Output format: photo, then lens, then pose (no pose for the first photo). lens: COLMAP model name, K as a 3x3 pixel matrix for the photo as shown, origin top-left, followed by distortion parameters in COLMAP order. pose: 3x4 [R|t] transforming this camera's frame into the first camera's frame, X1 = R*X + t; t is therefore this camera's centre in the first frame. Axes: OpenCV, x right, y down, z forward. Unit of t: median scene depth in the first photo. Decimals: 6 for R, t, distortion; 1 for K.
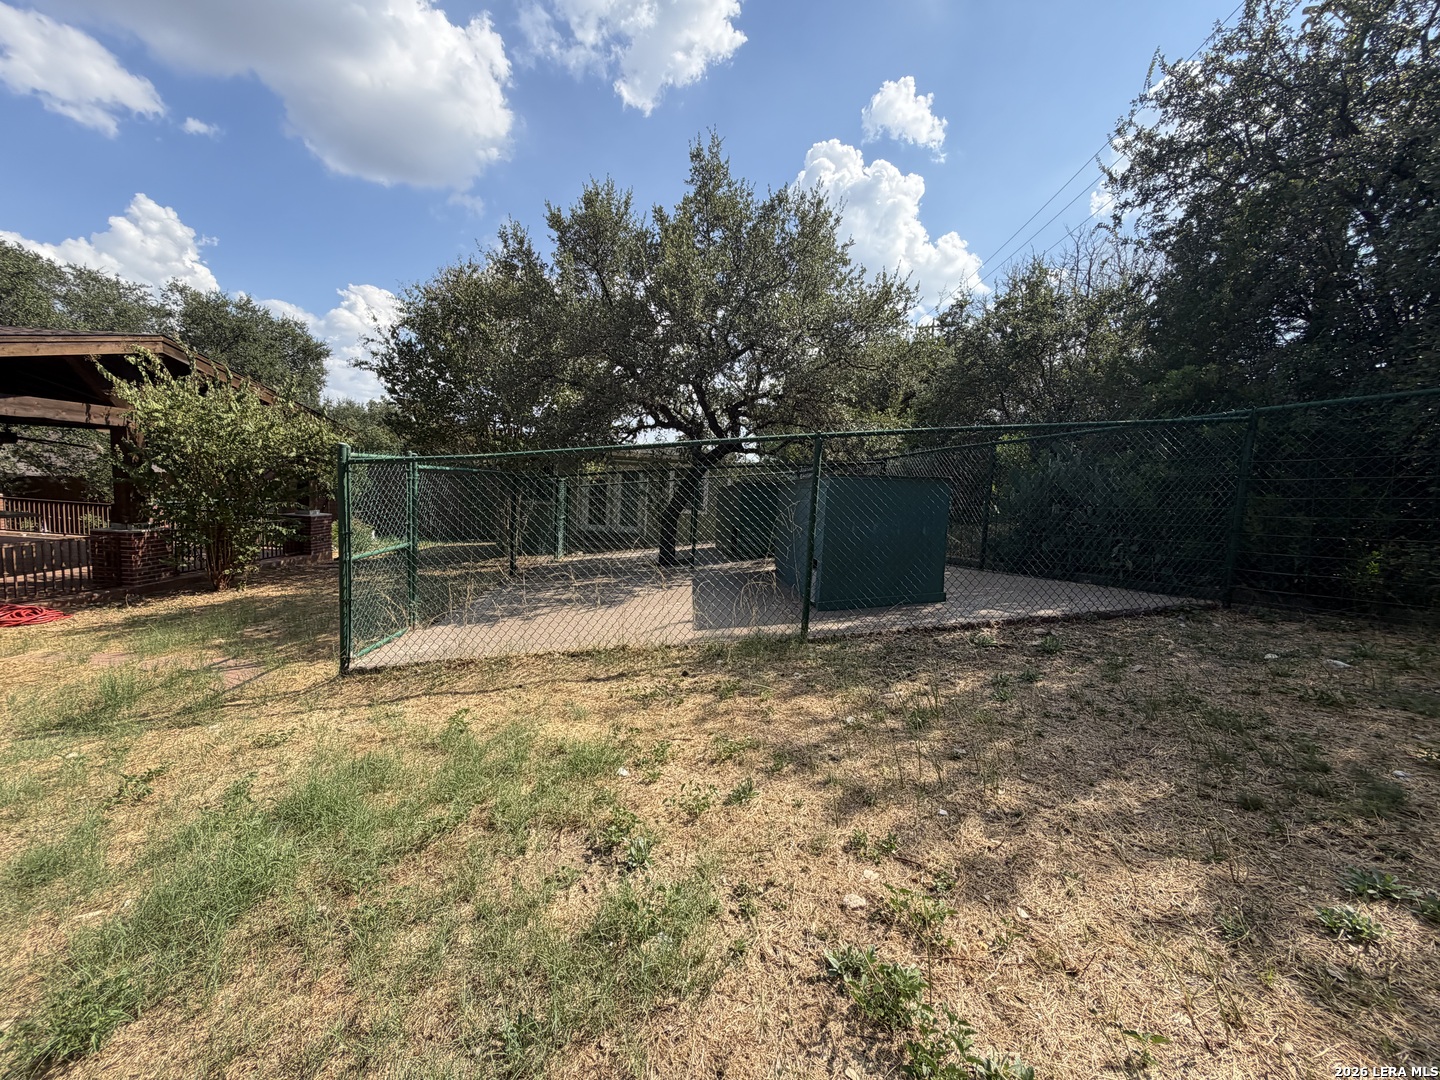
lens RADIAL K [[572.3, 0, 717.1], [0, 572.3, 543.7], [0, 0, 1]] dist [-0.002155, 0.000330]
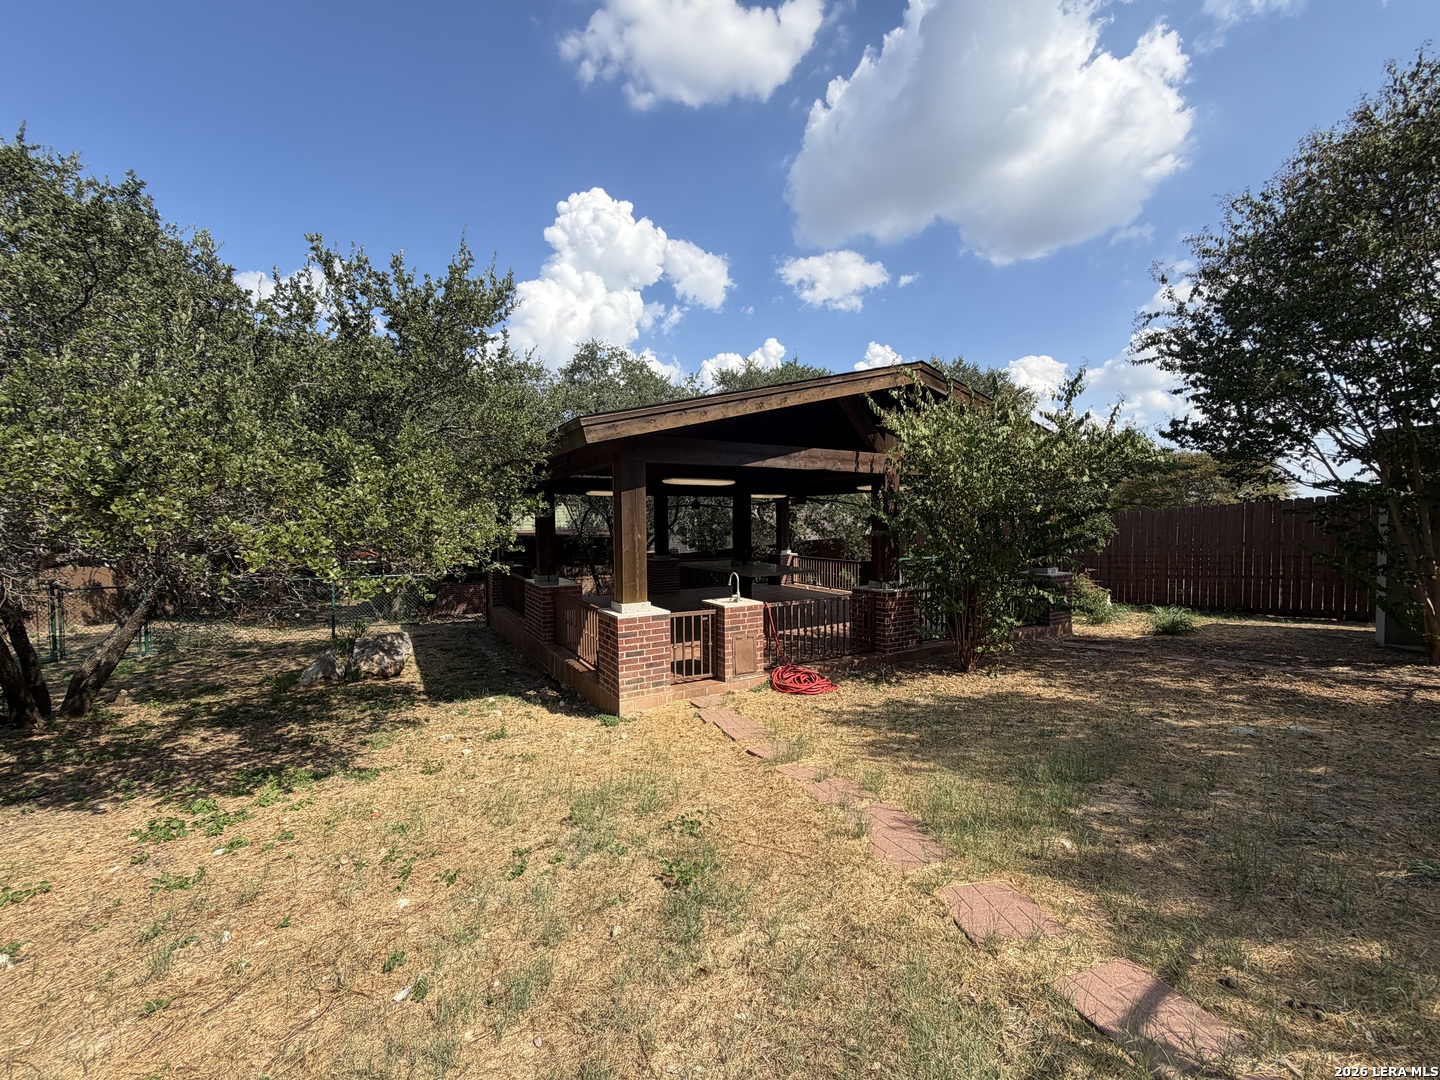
lens RADIAL K [[572.3, 0, 717.1], [0, 572.3, 543.7], [0, 0, 1]] dist [-0.002155, 0.000330]
pose [[0.506044, -0.033310, -0.861864, -0.397405], [-0.052711, 0.996192, -0.069451, -0.019106], [0.860896, 0.080575, 0.502361, 0.330170]]
